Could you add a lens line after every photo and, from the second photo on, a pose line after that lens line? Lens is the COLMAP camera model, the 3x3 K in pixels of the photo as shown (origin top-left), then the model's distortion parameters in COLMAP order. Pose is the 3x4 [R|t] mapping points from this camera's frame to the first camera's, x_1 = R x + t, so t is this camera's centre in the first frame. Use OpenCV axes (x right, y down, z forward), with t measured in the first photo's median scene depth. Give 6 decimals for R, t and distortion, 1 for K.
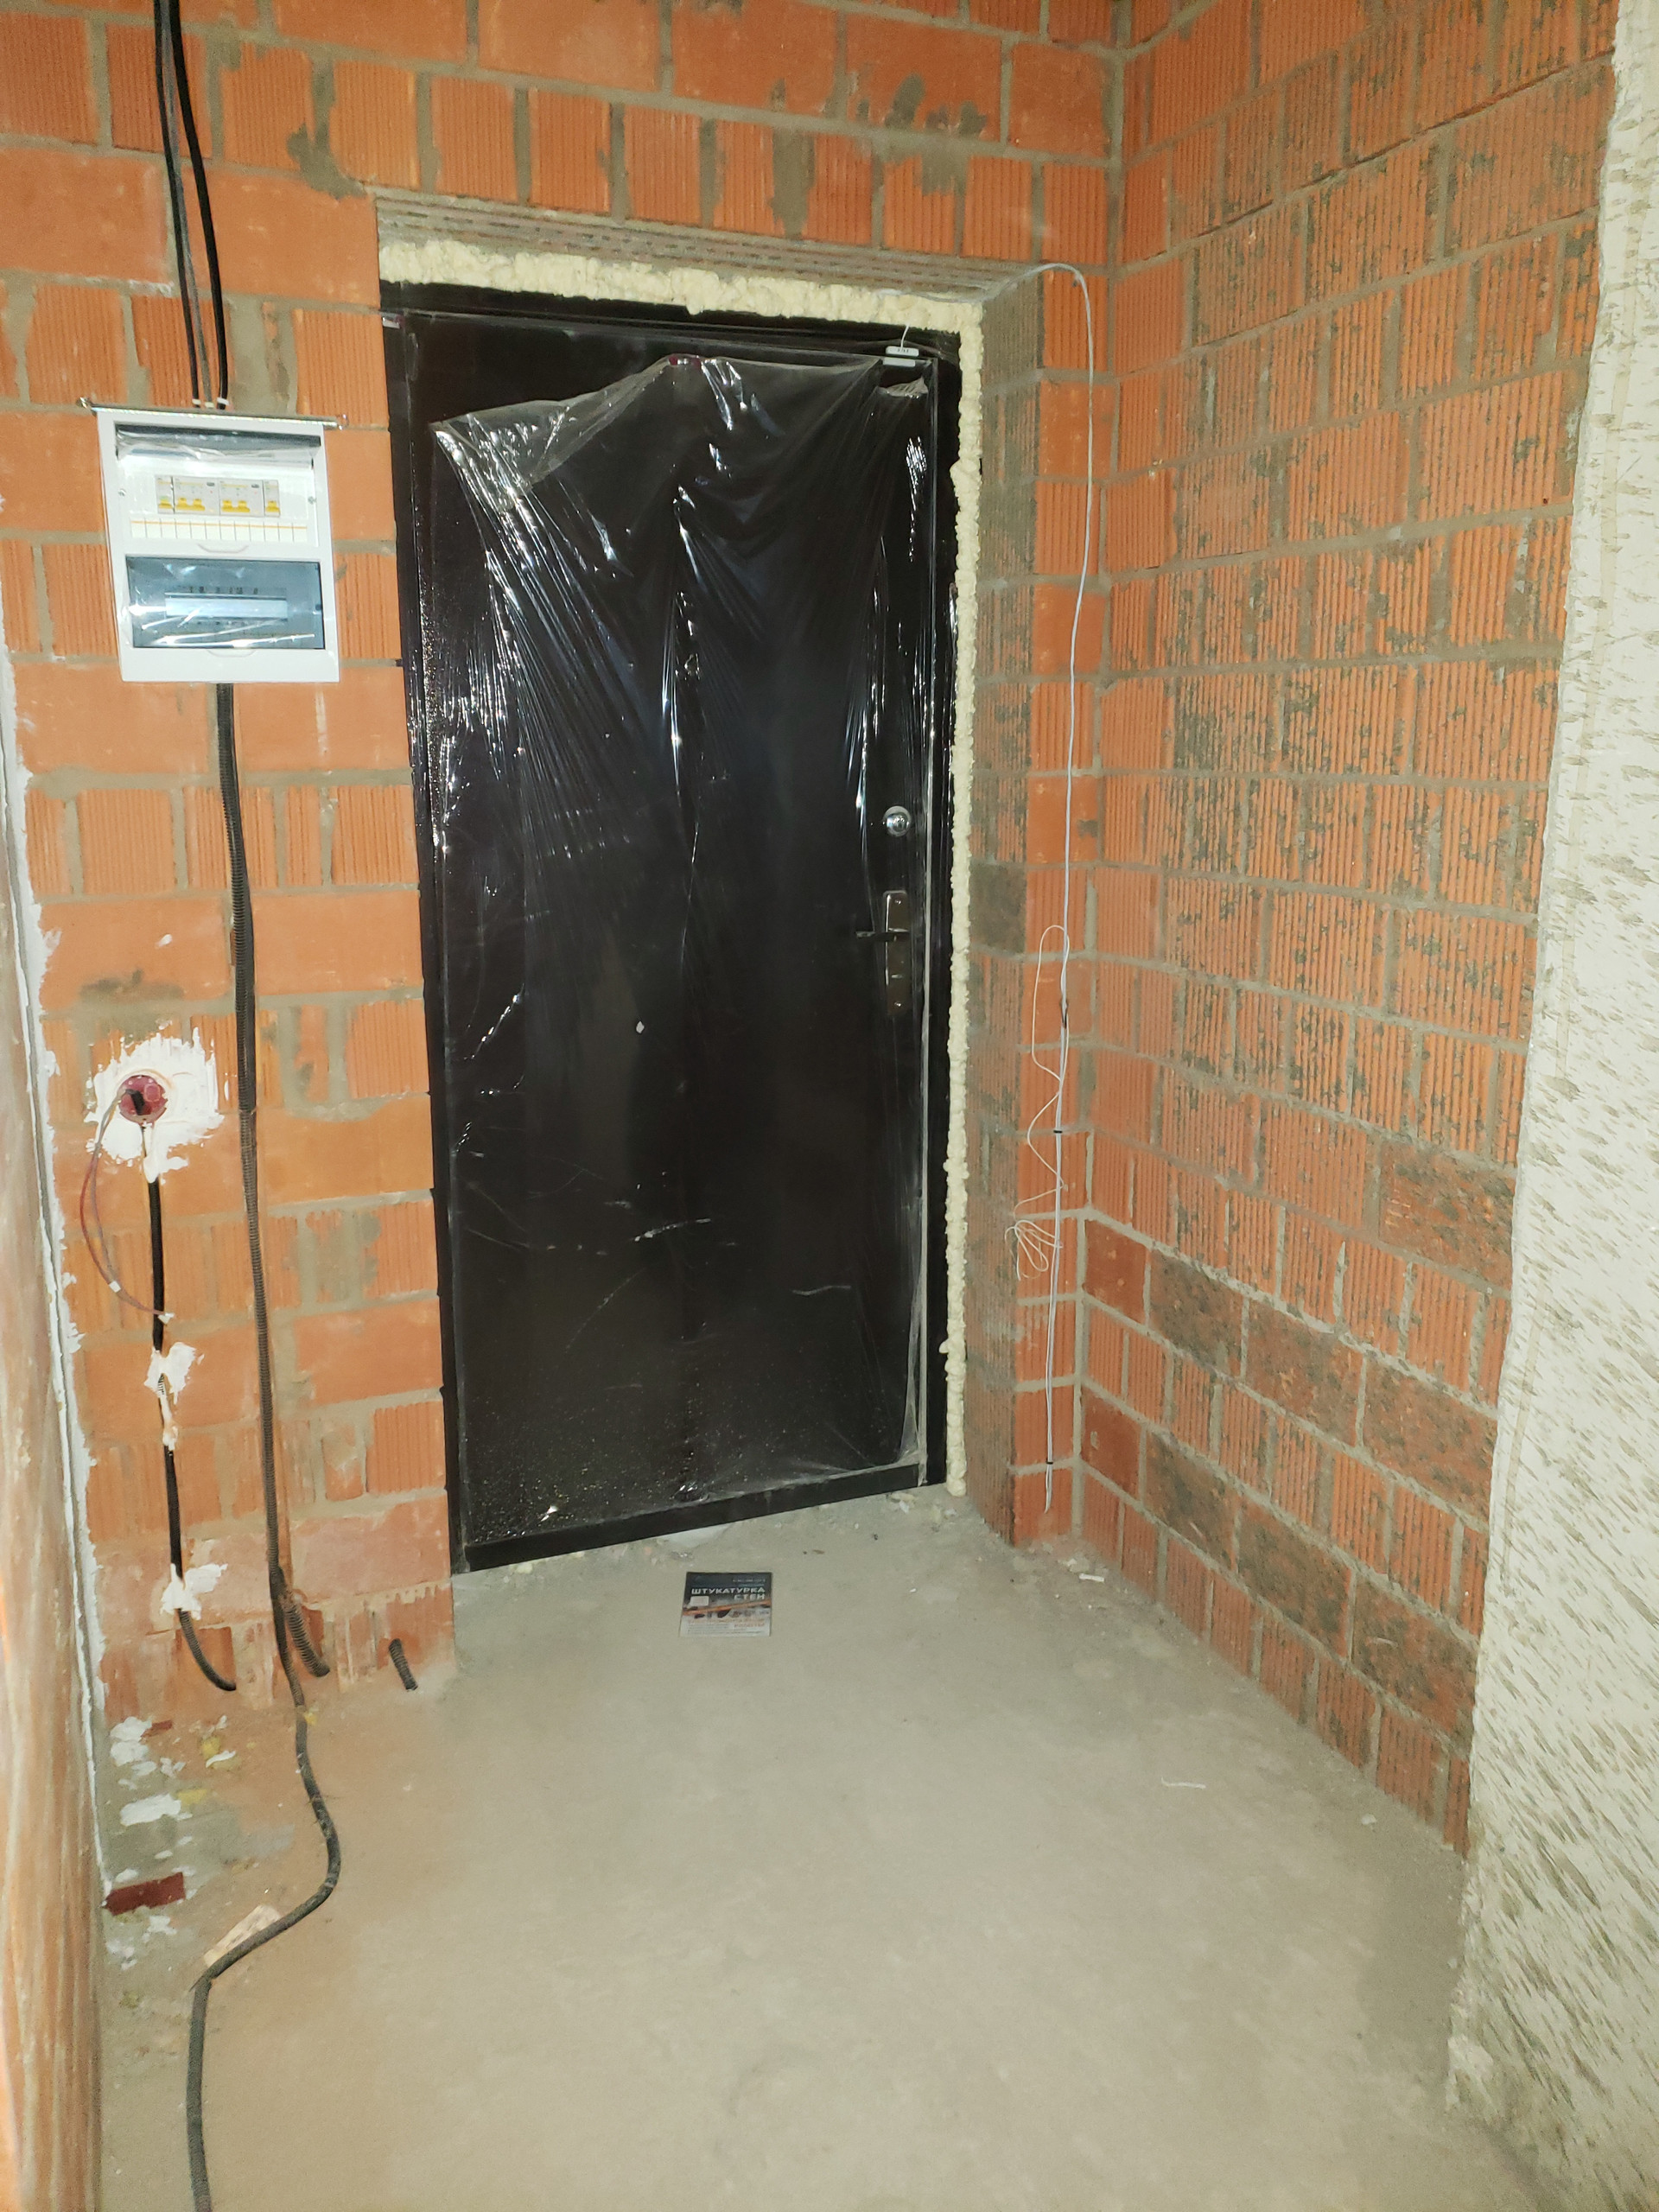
lens RADIAL K [[1730.3, 0, 851.5], [0, 1730.3, 1066.7], [0, 0, 1]] dist [0.029021, -0.037127]
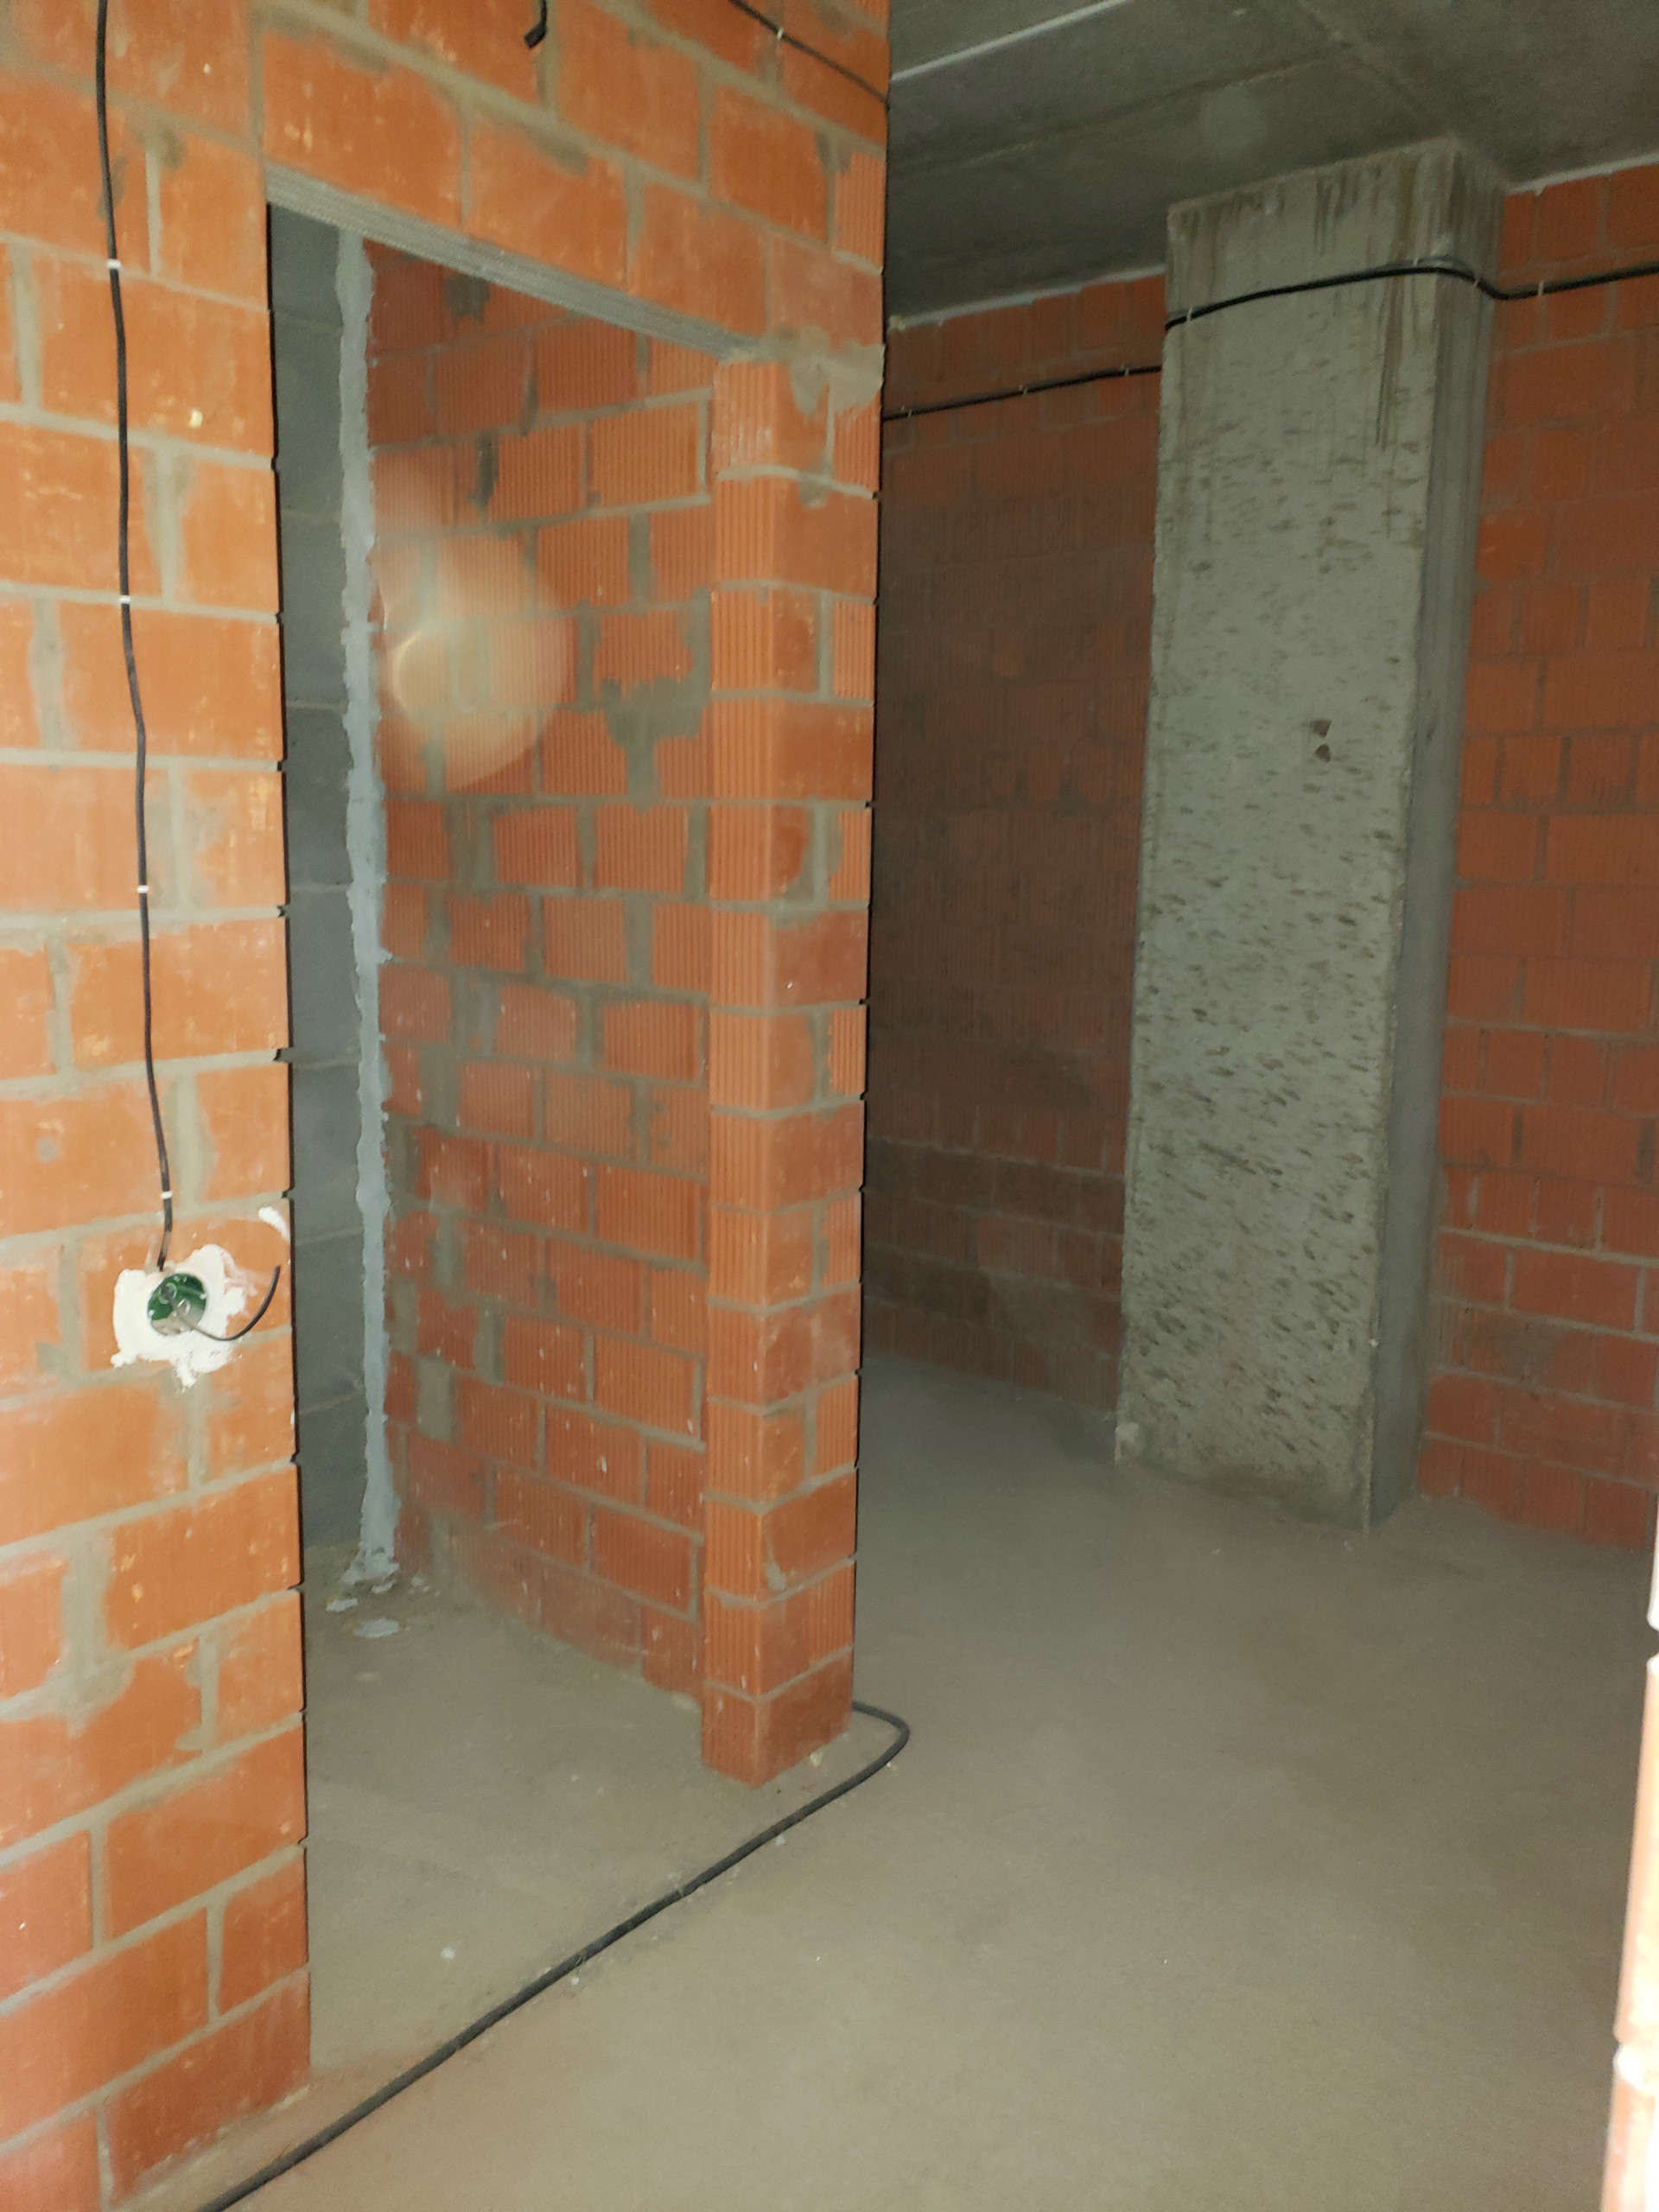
lens RADIAL K [[1730.3, 0, 824.9], [0, 1730.3, 1105.5], [0, 0, 1]] dist [0.029021, -0.037127]
pose [[0.878038, -0.072211, 0.473112, -1.113139], [0.087514, 0.996109, -0.010380, 0.152615], [-0.470522, 0.050518, 0.880941, -0.887578]]
